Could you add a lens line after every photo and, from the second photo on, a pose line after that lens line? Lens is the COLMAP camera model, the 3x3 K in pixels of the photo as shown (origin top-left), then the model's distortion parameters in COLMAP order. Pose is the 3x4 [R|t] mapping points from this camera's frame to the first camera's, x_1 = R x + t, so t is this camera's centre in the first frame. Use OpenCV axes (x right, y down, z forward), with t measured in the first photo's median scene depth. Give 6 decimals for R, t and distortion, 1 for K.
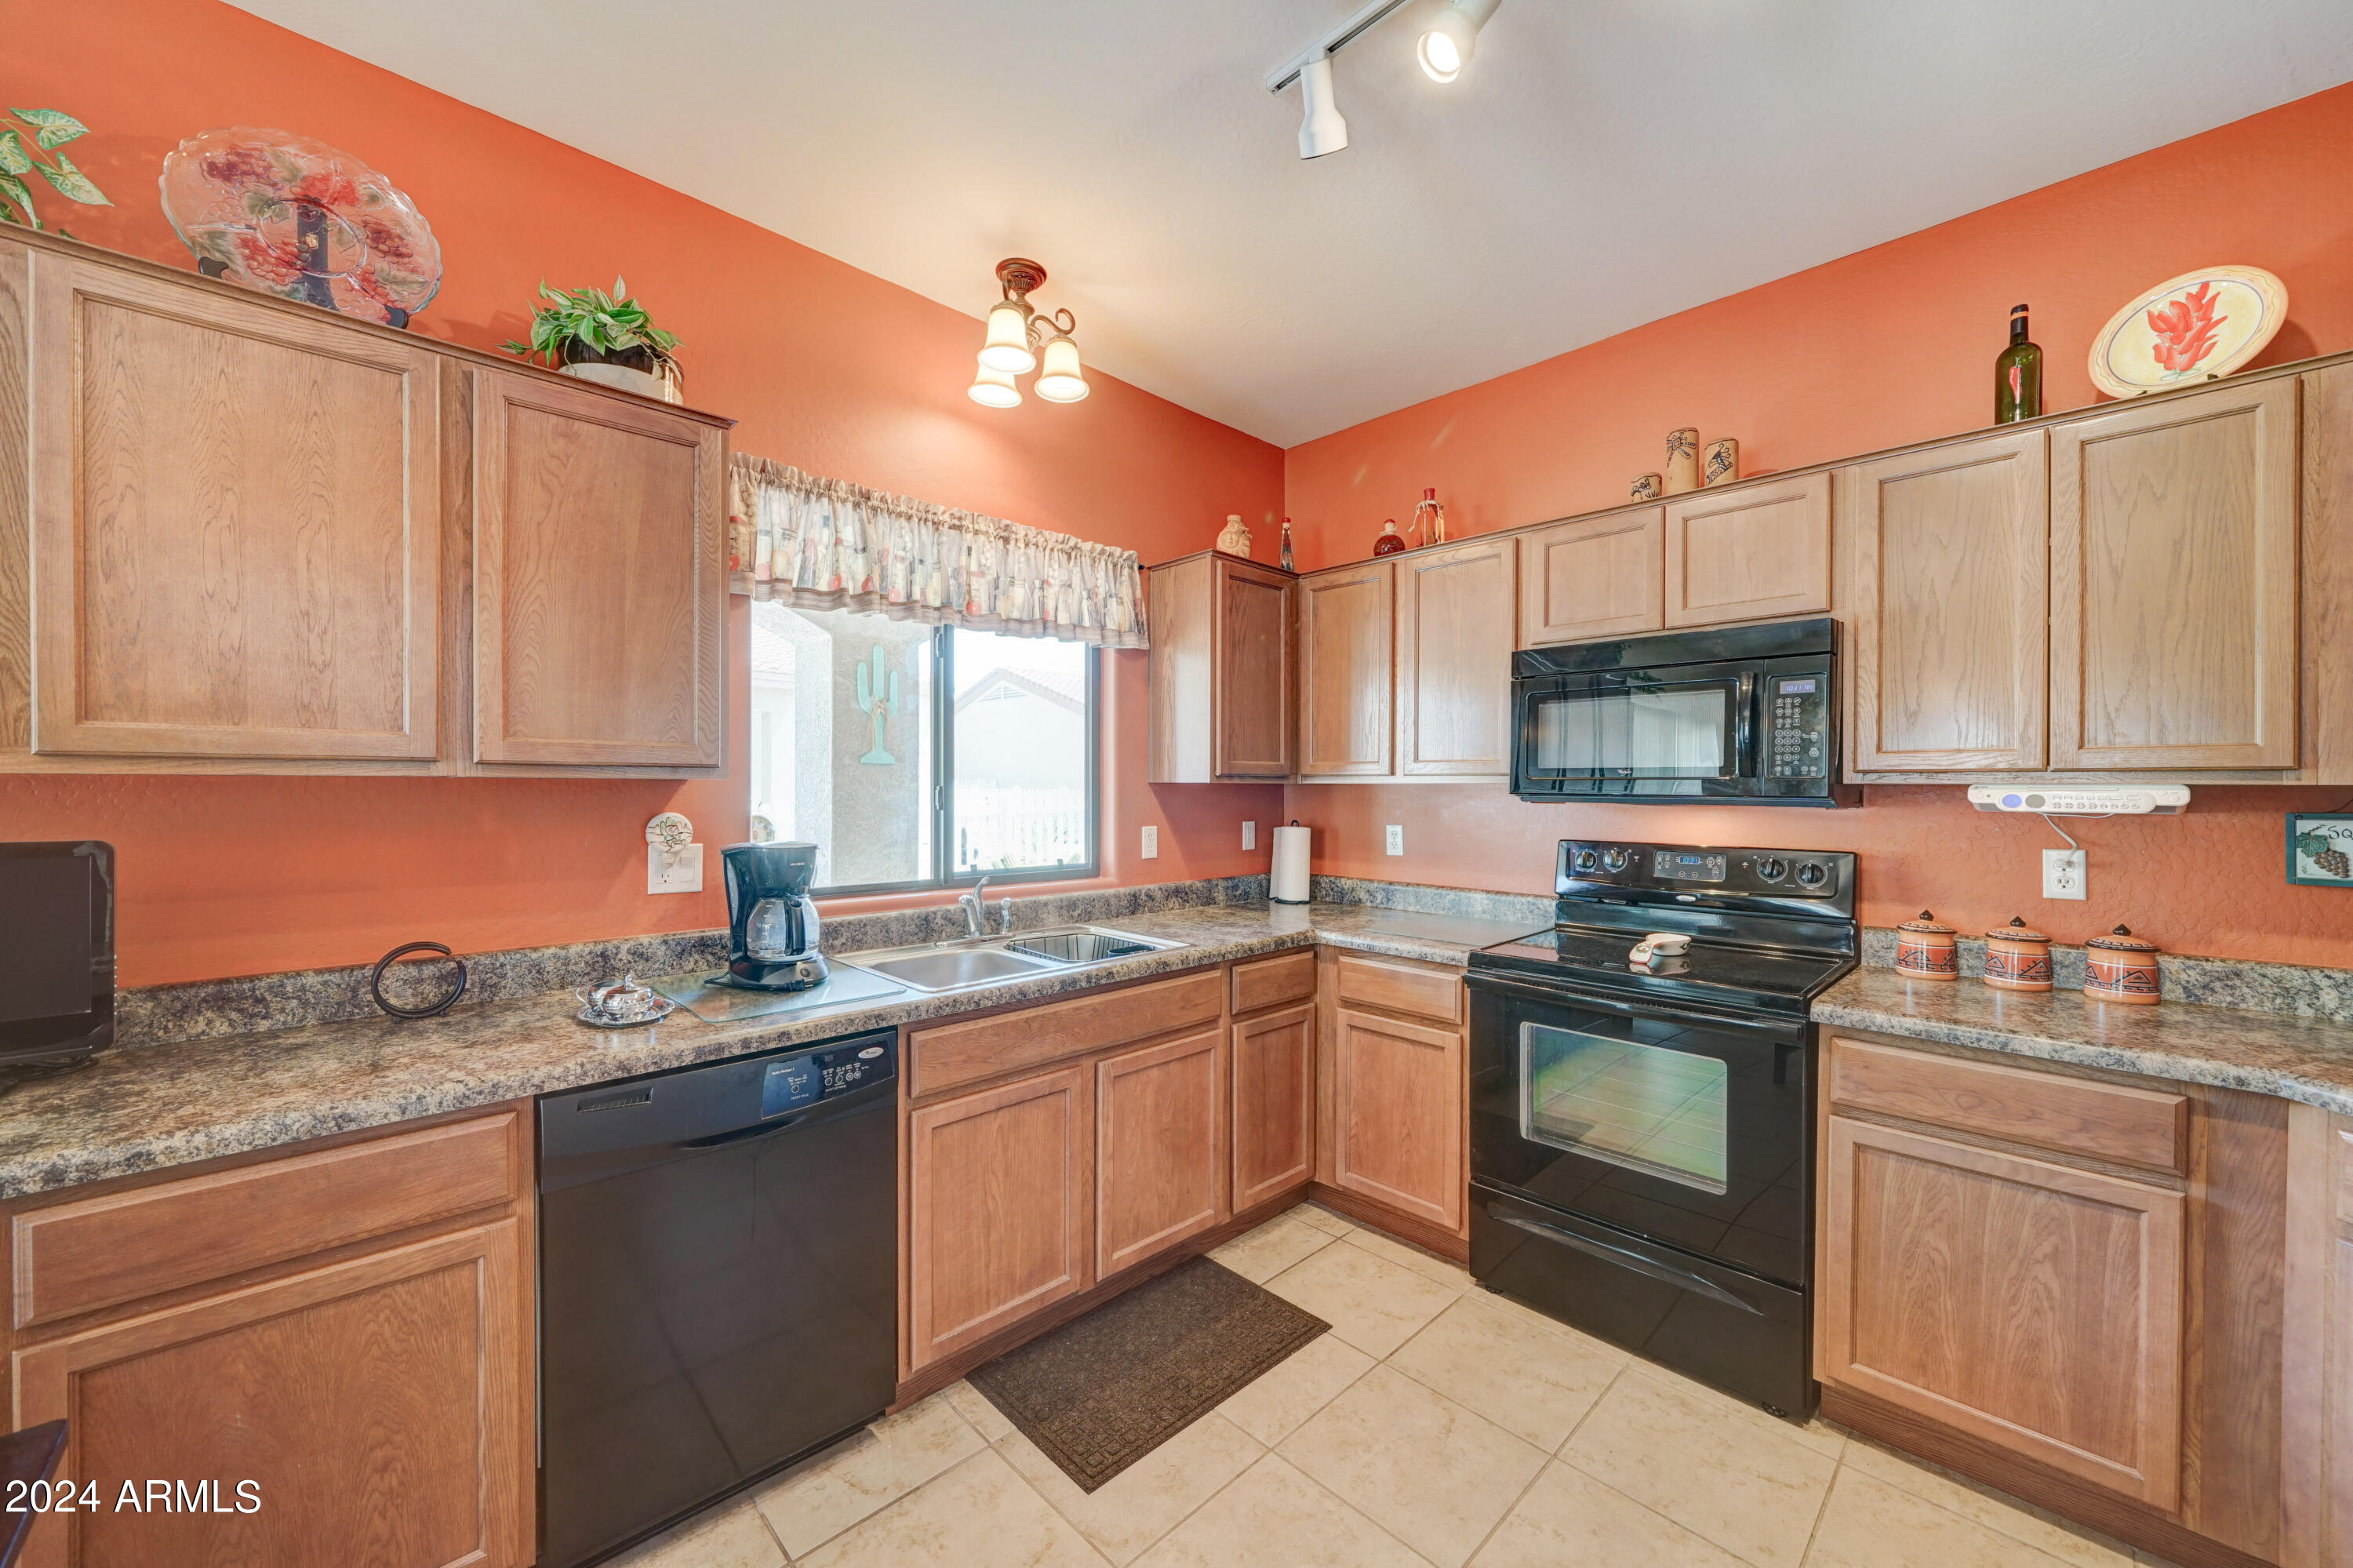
lens RADIAL K [[886.2, 0, 1183.9], [0, 886.2, 786.2], [0, 0, 1]] dist [0.007075, 0.000044]
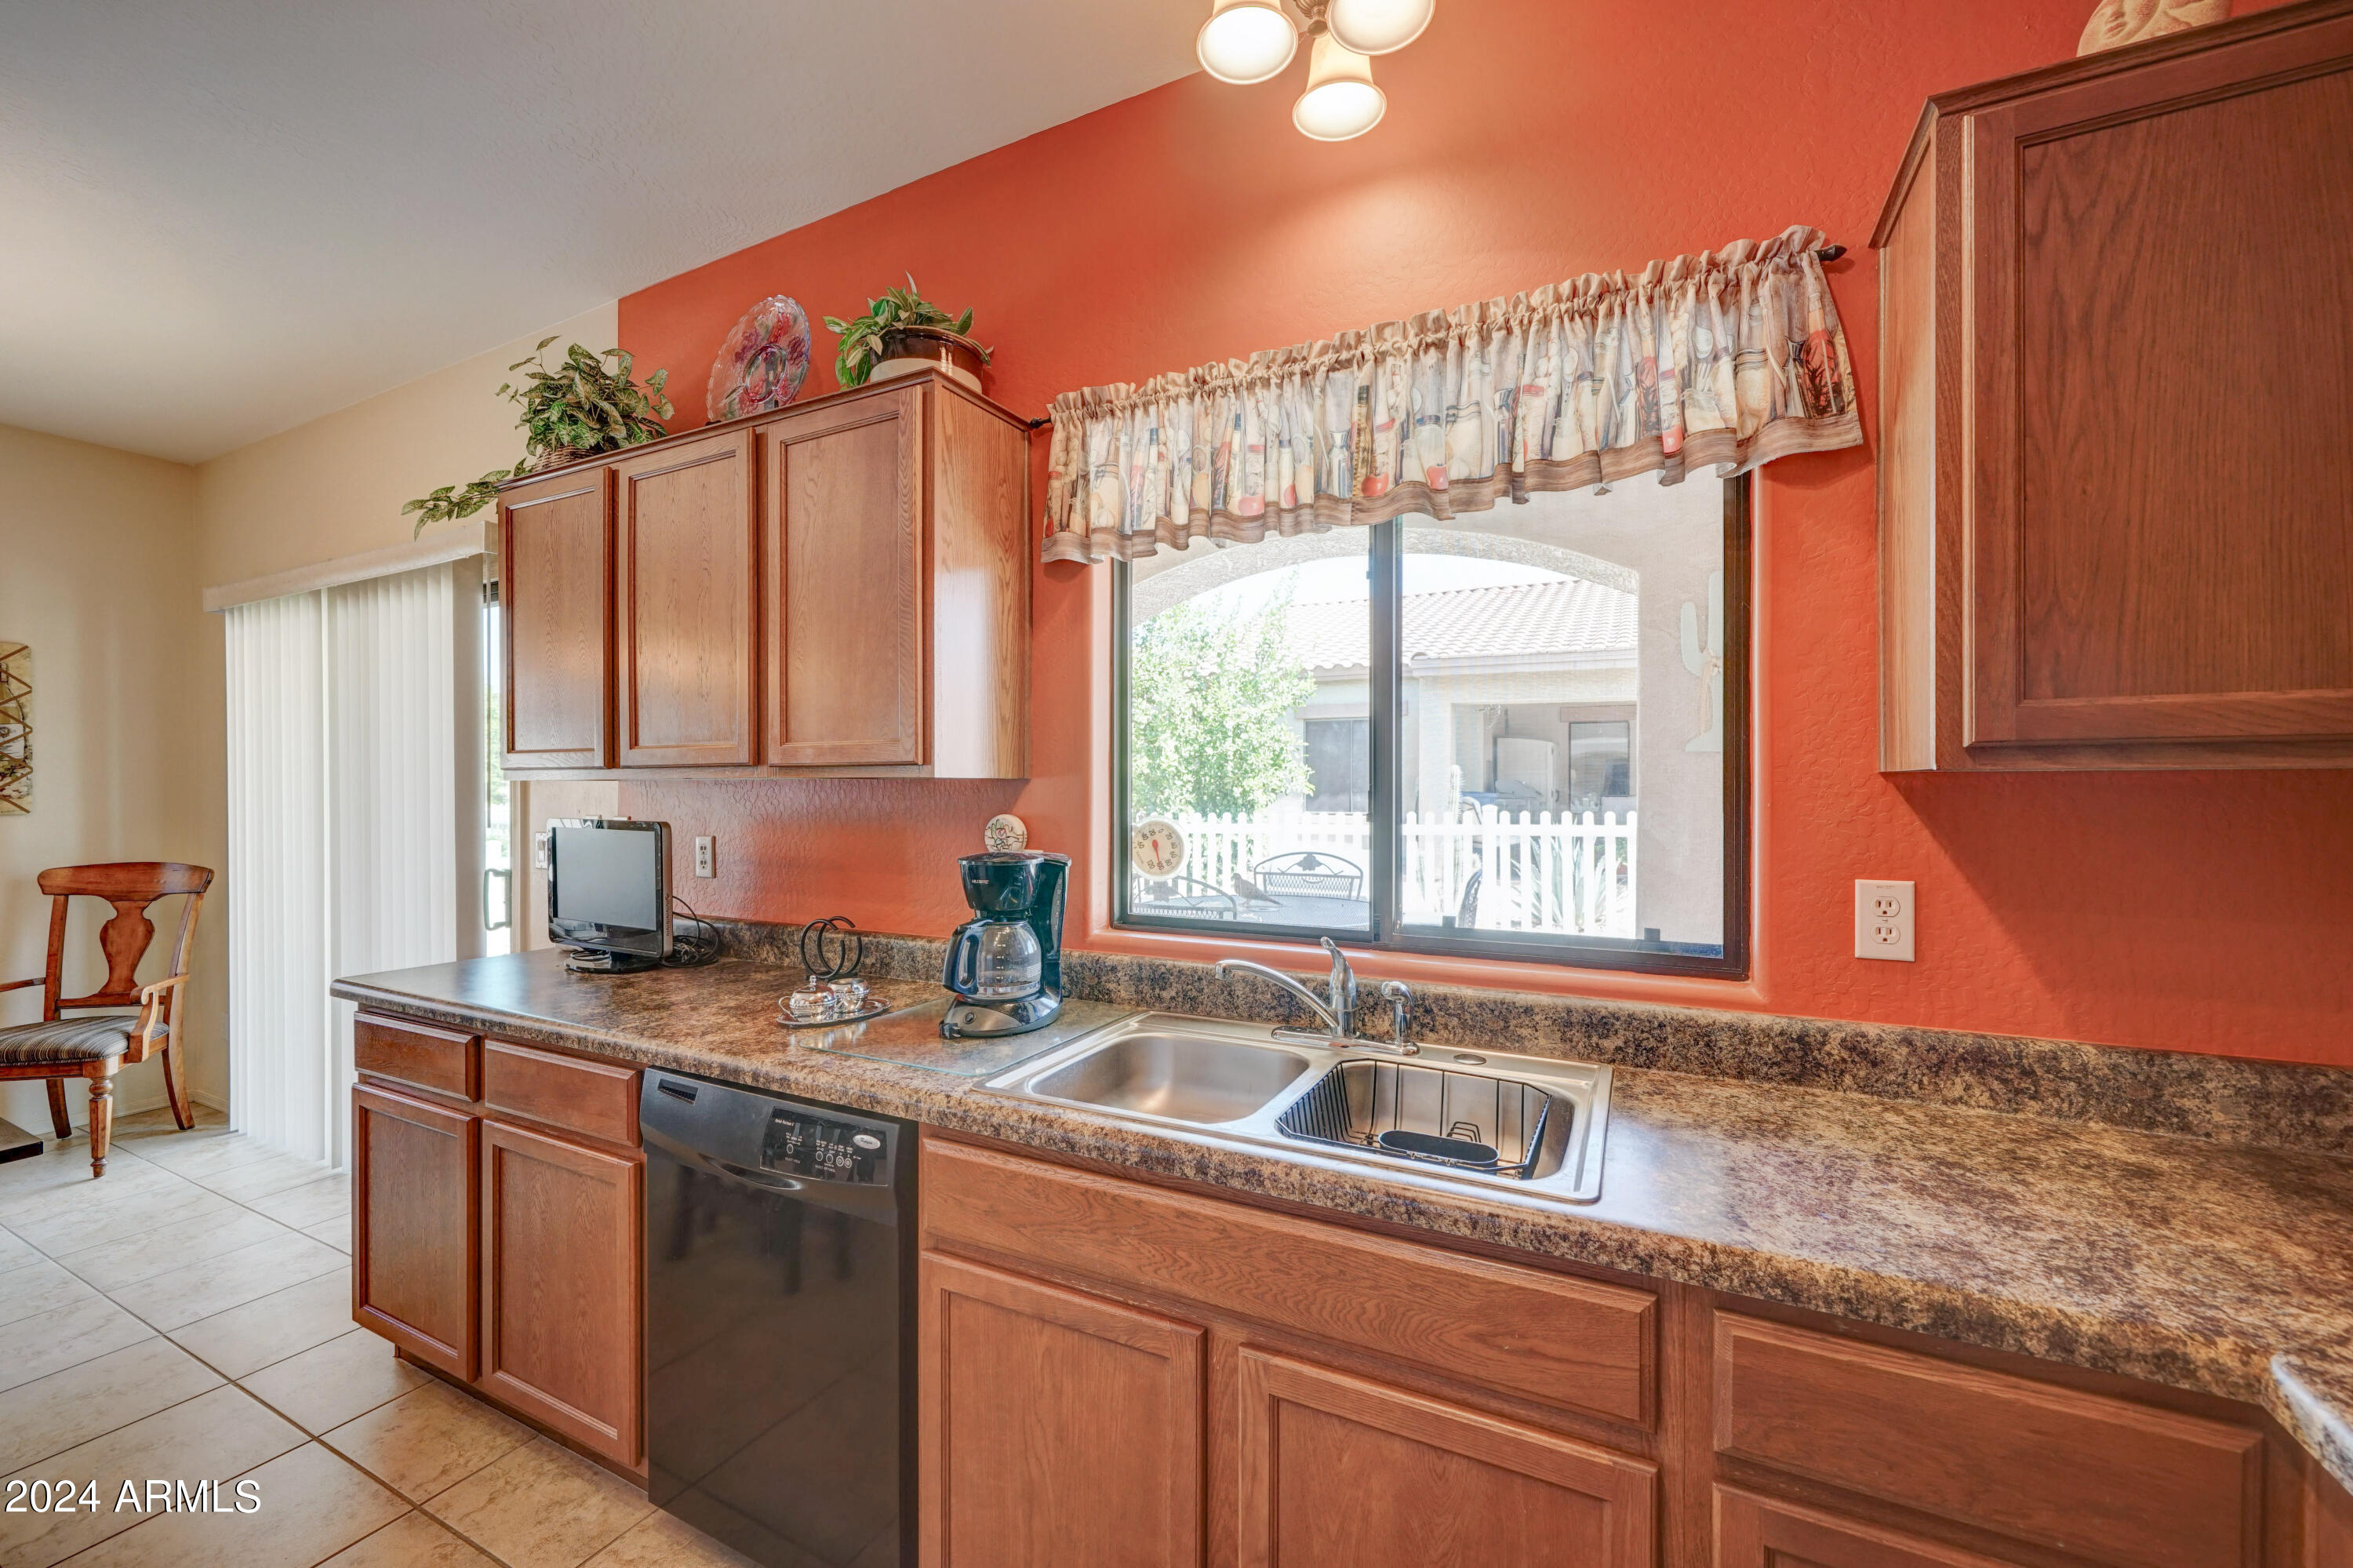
lens RADIAL K [[948.3, 0, 1174.0], [0, 948.3, 790.7], [0, 0, 1]] dist [0.001991, 0.000057]
pose [[0.316630, -0.002508, -0.948546, 0.308365], [0.001655, 0.999996, -0.002092, 0.005509], [0.948548, -0.000908, 0.316633, 0.633075]]
